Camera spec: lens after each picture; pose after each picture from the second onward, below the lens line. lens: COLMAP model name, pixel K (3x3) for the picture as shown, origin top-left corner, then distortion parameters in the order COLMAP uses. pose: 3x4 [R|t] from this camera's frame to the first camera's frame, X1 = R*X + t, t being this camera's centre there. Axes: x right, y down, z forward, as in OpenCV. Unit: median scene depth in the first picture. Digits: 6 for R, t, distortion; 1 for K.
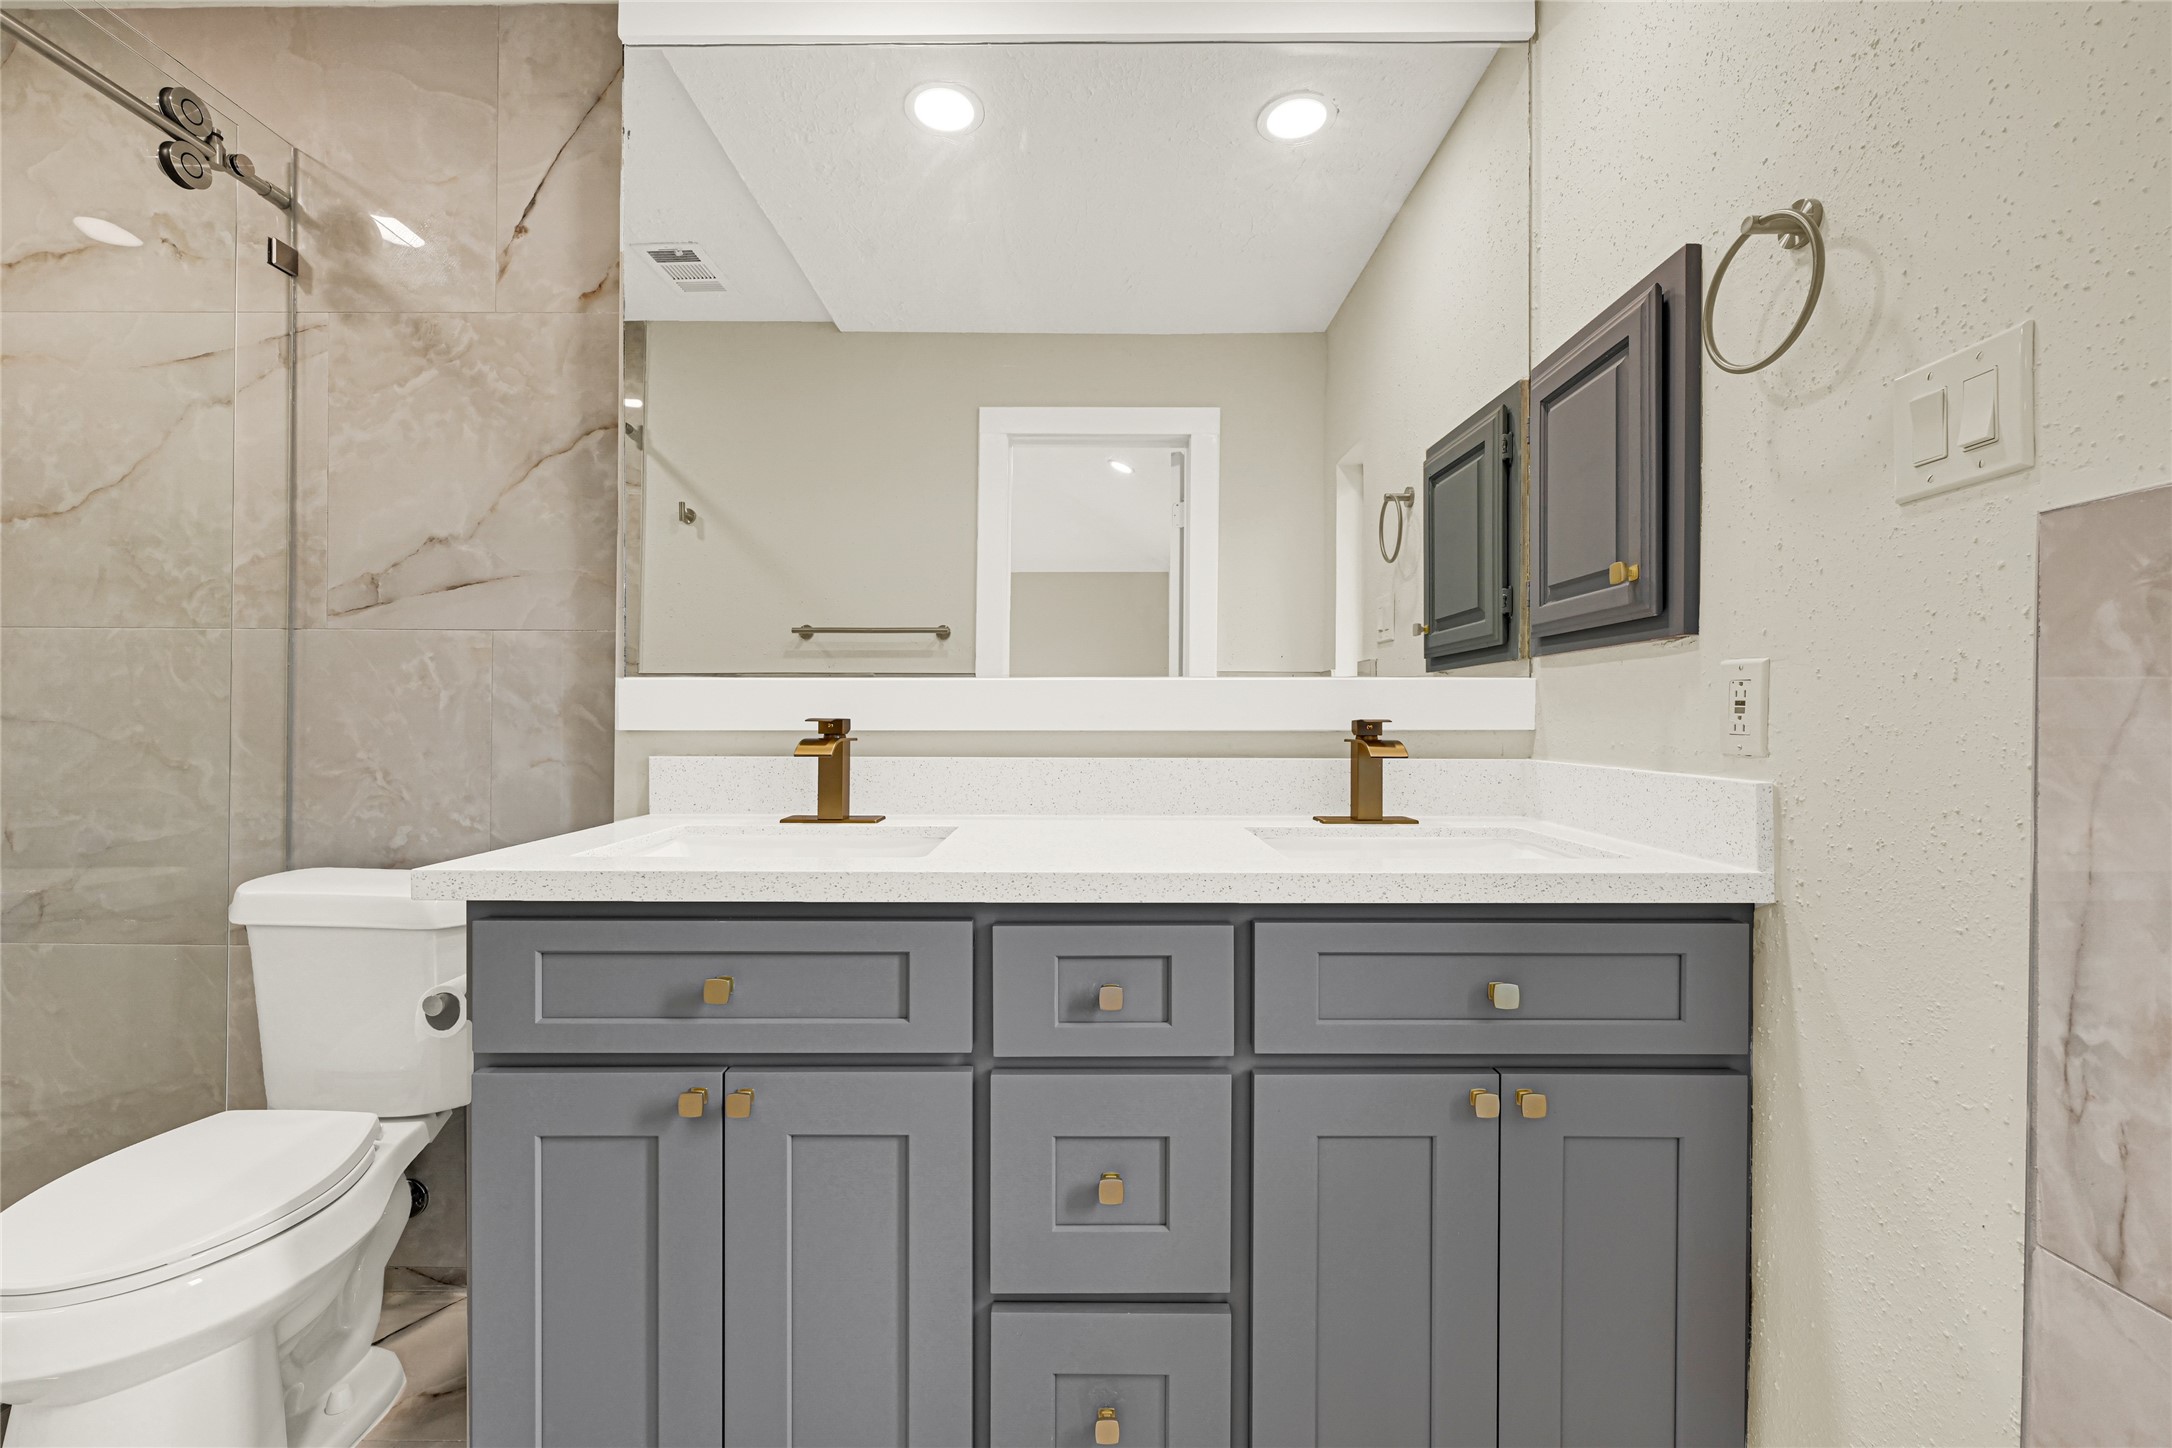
lens RADIAL K [[885.3, 0, 1089.2], [0, 885.3, 728.3], [0, 0, 1]] dist [0.000684, -0.000263]
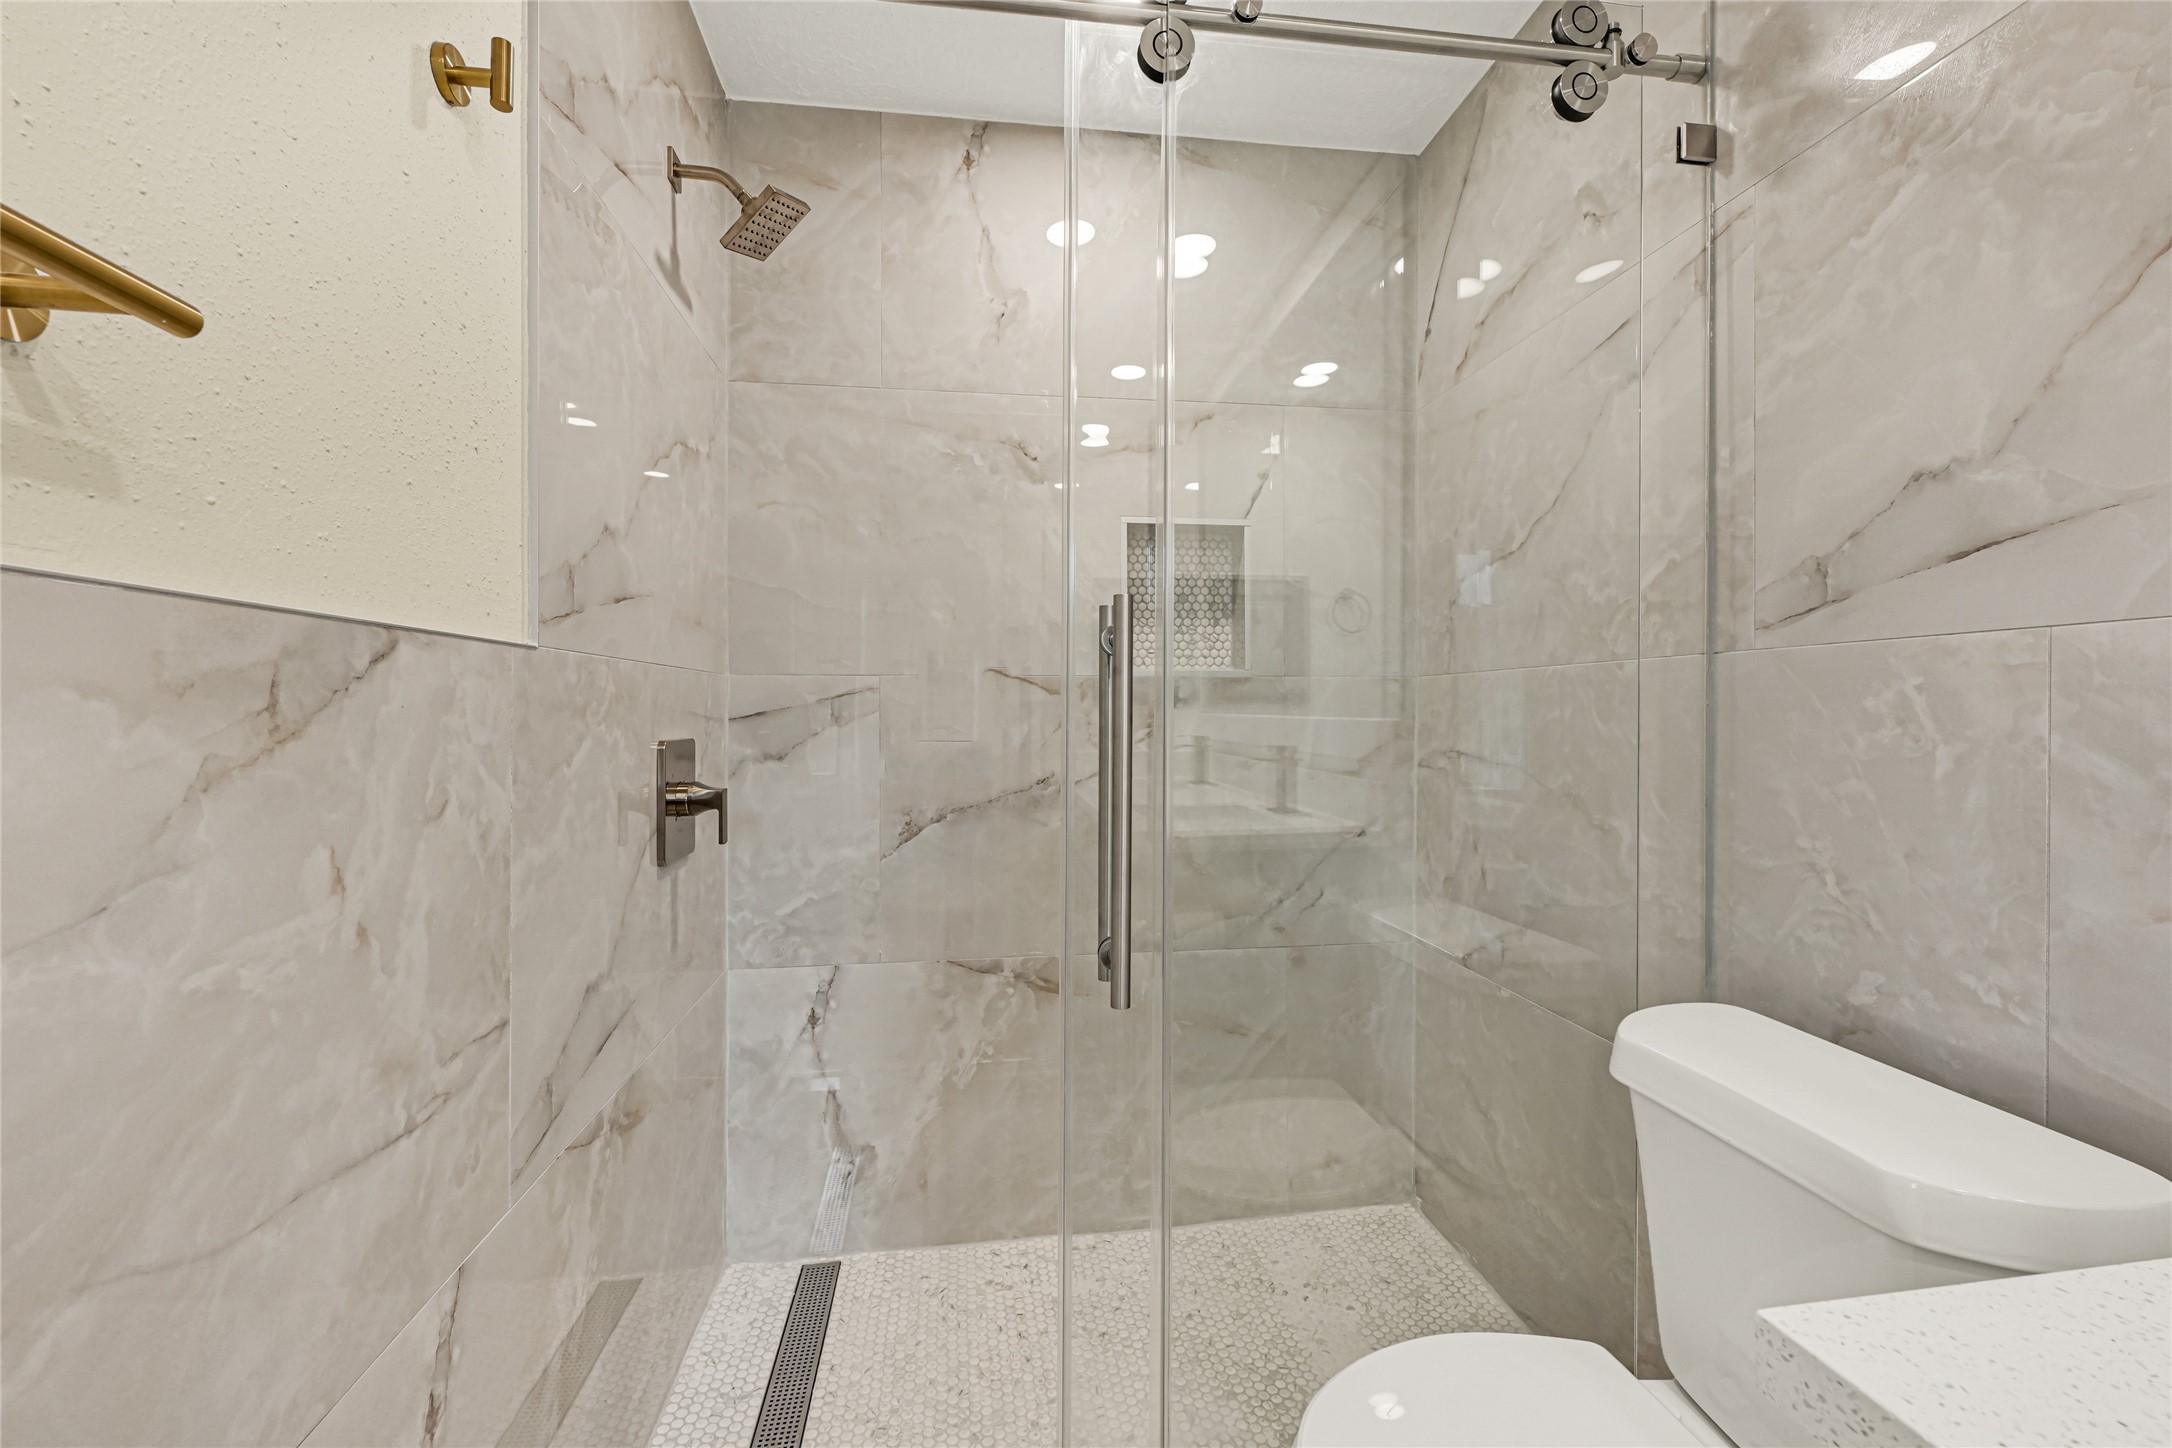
lens RADIAL K [[885.3, 0, 1088.5], [0, 885.3, 716.7], [0, 0, 1]] dist [0.000684, -0.000263]
pose [[0.140578, -0.001457, -0.990069, -0.257949], [0.007848, 0.999969, -0.000357, -0.064200], [0.990038, -0.007720, 0.140585, 0.395780]]
